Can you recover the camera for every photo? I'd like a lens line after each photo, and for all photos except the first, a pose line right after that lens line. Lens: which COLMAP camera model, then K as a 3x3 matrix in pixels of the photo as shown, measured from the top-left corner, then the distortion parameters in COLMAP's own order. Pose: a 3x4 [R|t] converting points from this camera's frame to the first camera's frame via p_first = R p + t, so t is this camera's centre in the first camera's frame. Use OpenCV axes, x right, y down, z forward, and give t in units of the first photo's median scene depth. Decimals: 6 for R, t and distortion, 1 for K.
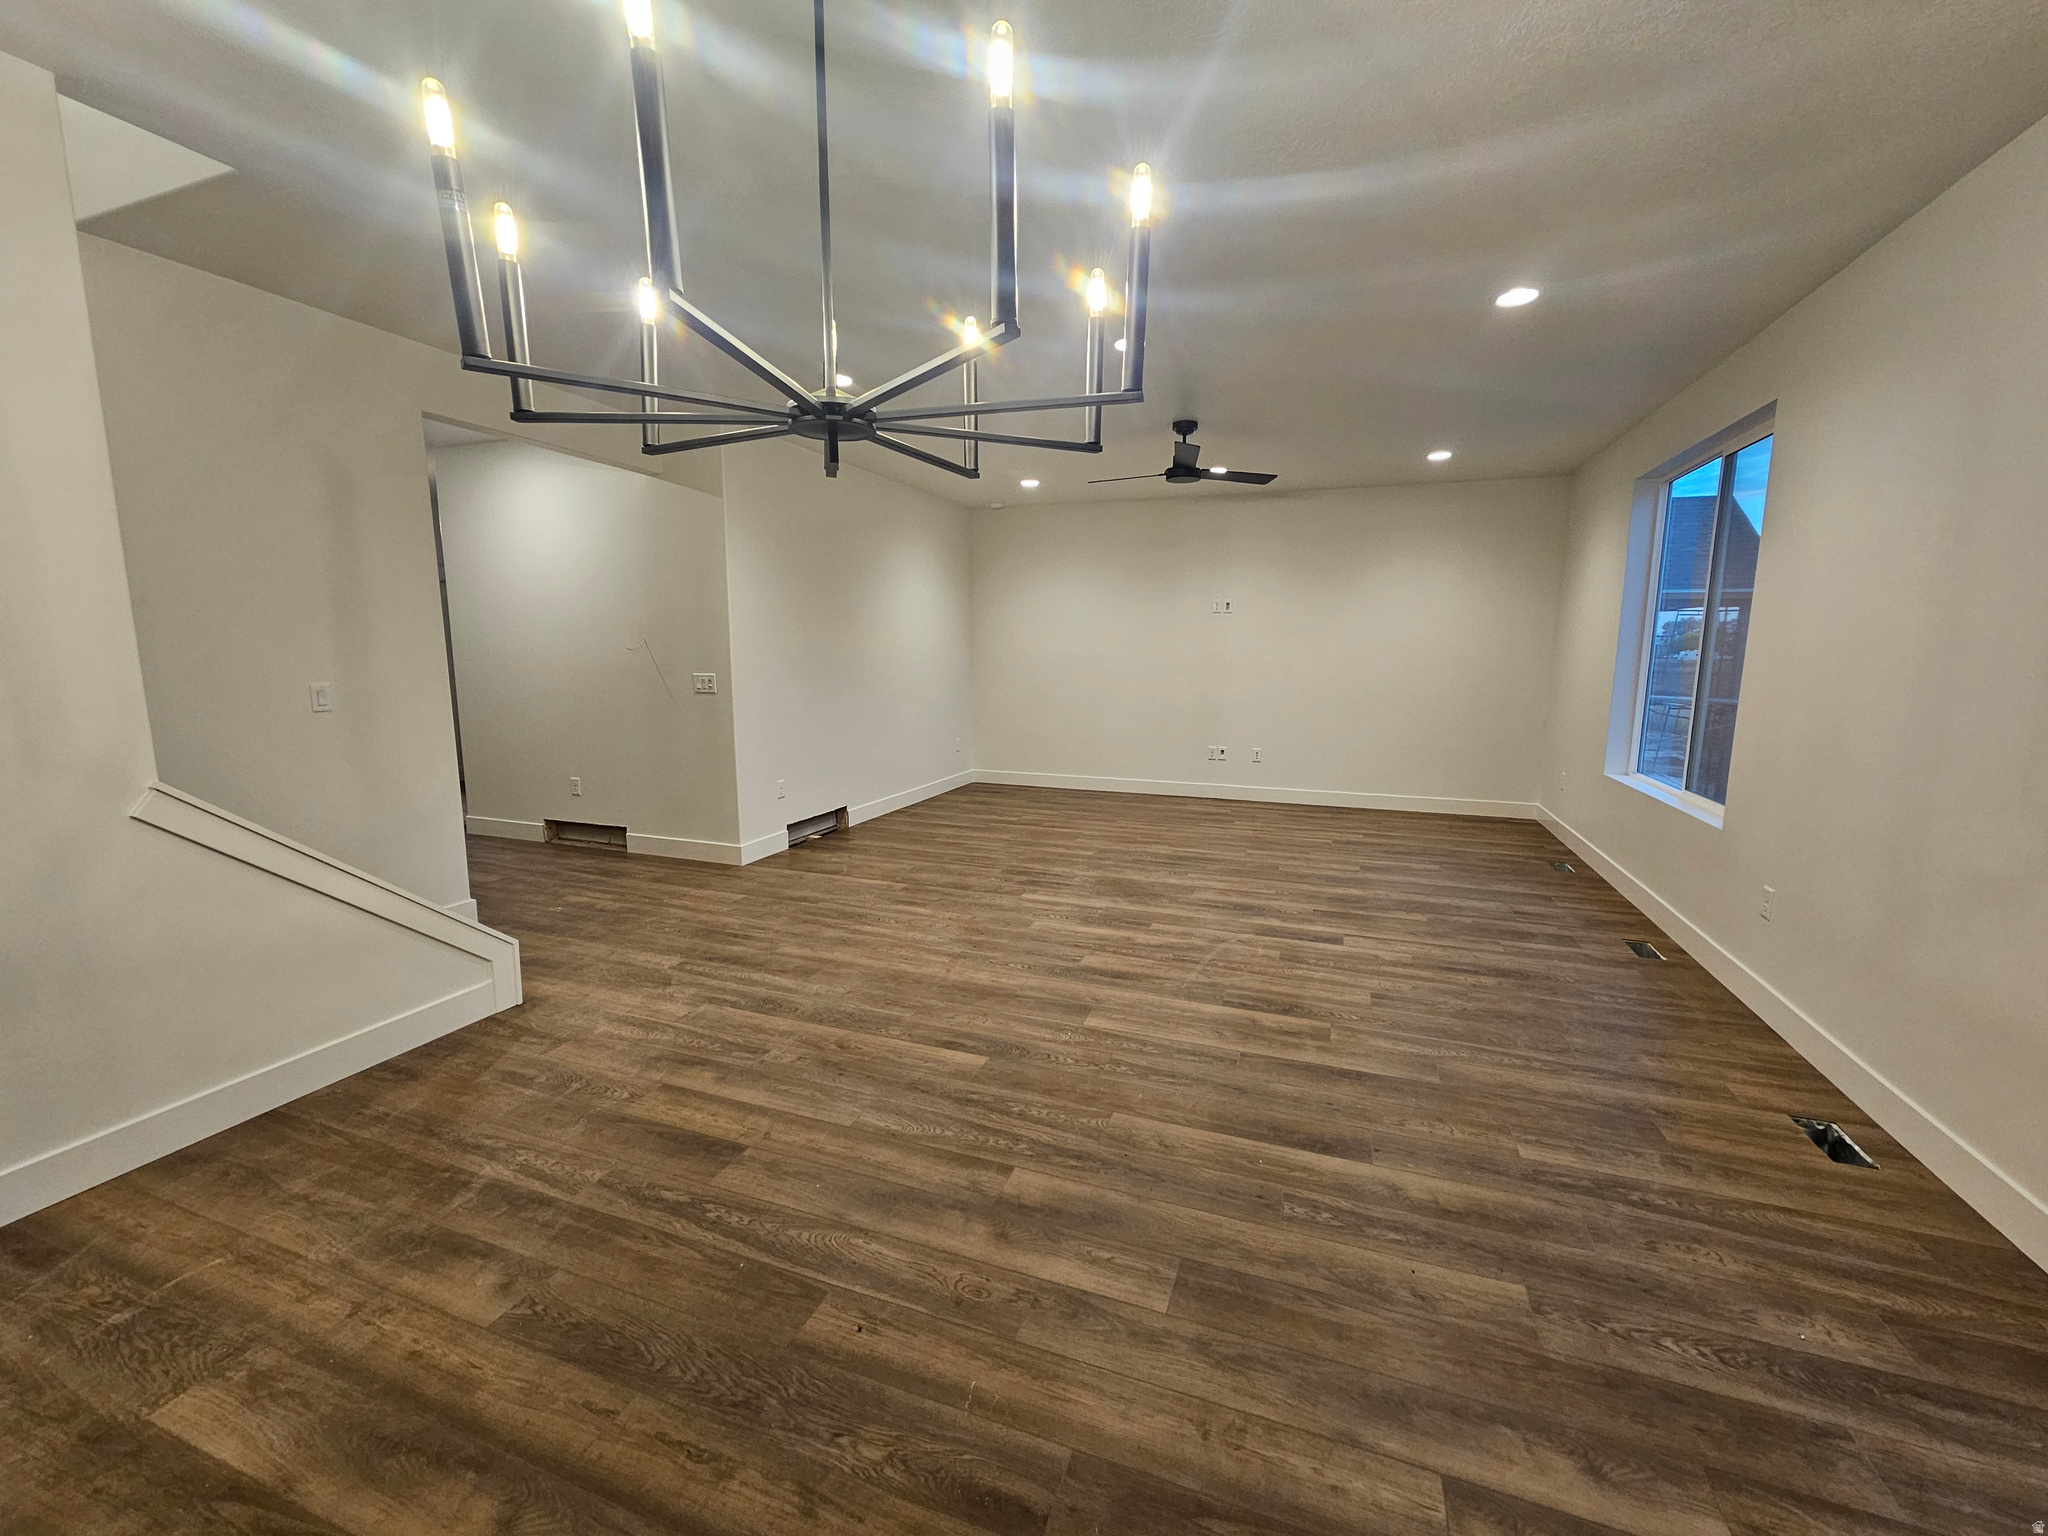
lens RADIAL K [[834.8, 0, 1032.1], [0, 834.8, 778.1], [0, 0, 1]] dist [-0.000611, 0.000195]
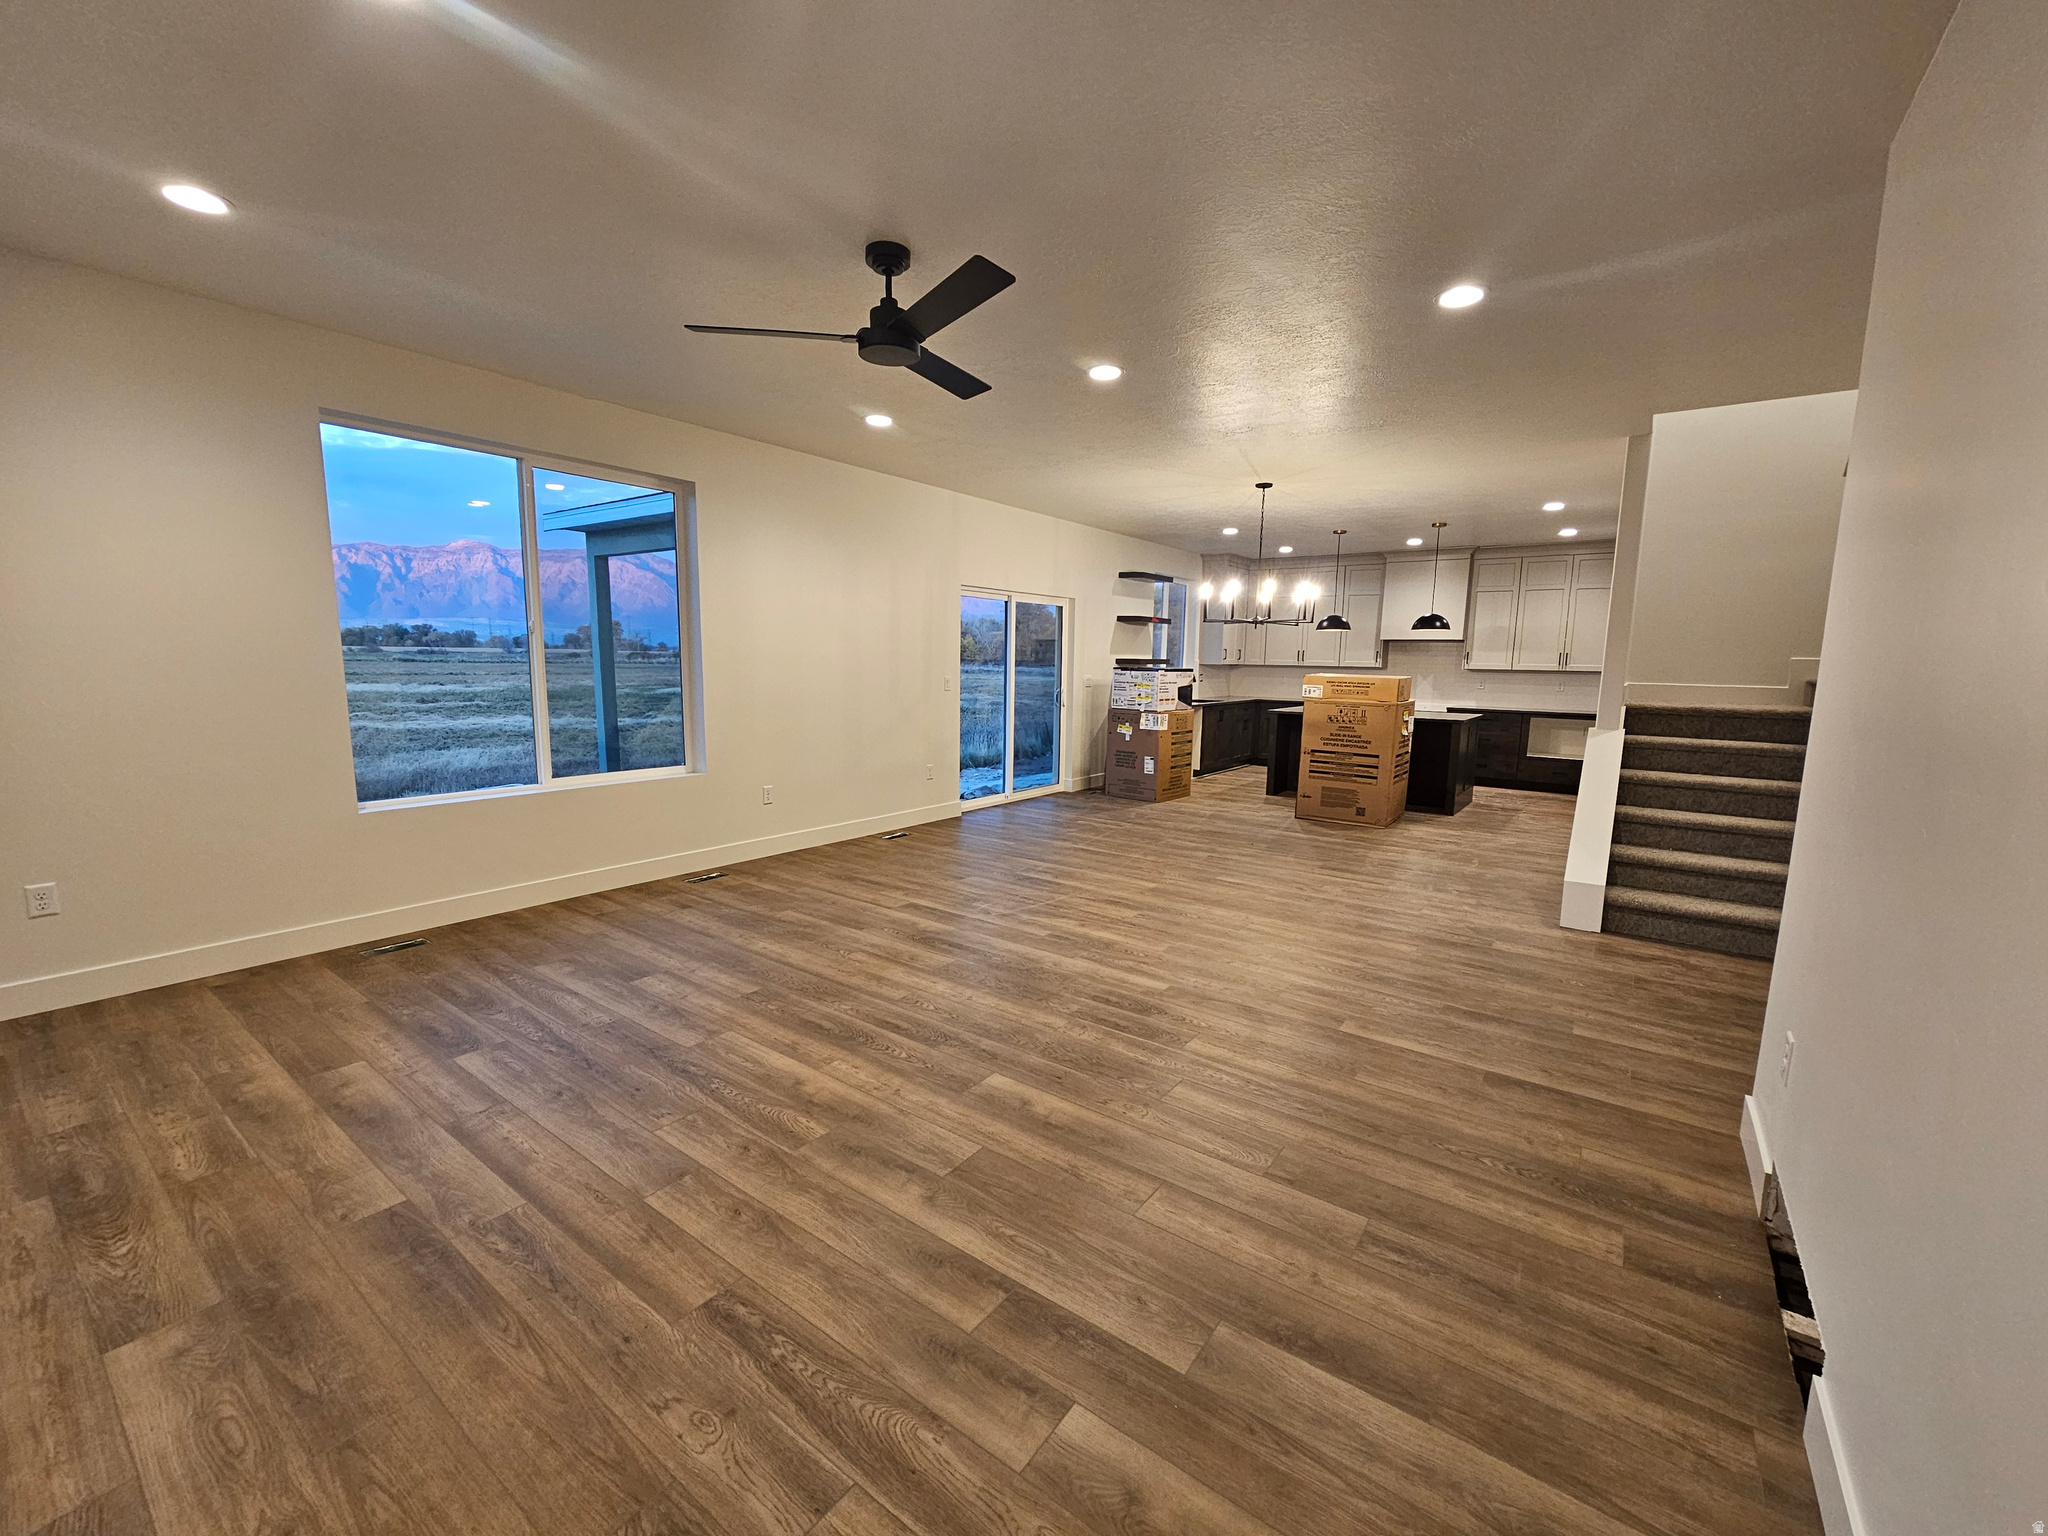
lens RADIAL K [[834.8, 0, 1032.1], [0, 834.8, 778.1], [0, 0, 1]] dist [-0.000611, 0.000195]
pose [[-0.962123, -0.061039, 0.265696, -0.095040], [0.019176, 0.957046, 0.289301, -0.294985], [-0.271942, 0.283438, -0.919625, 1.888047]]
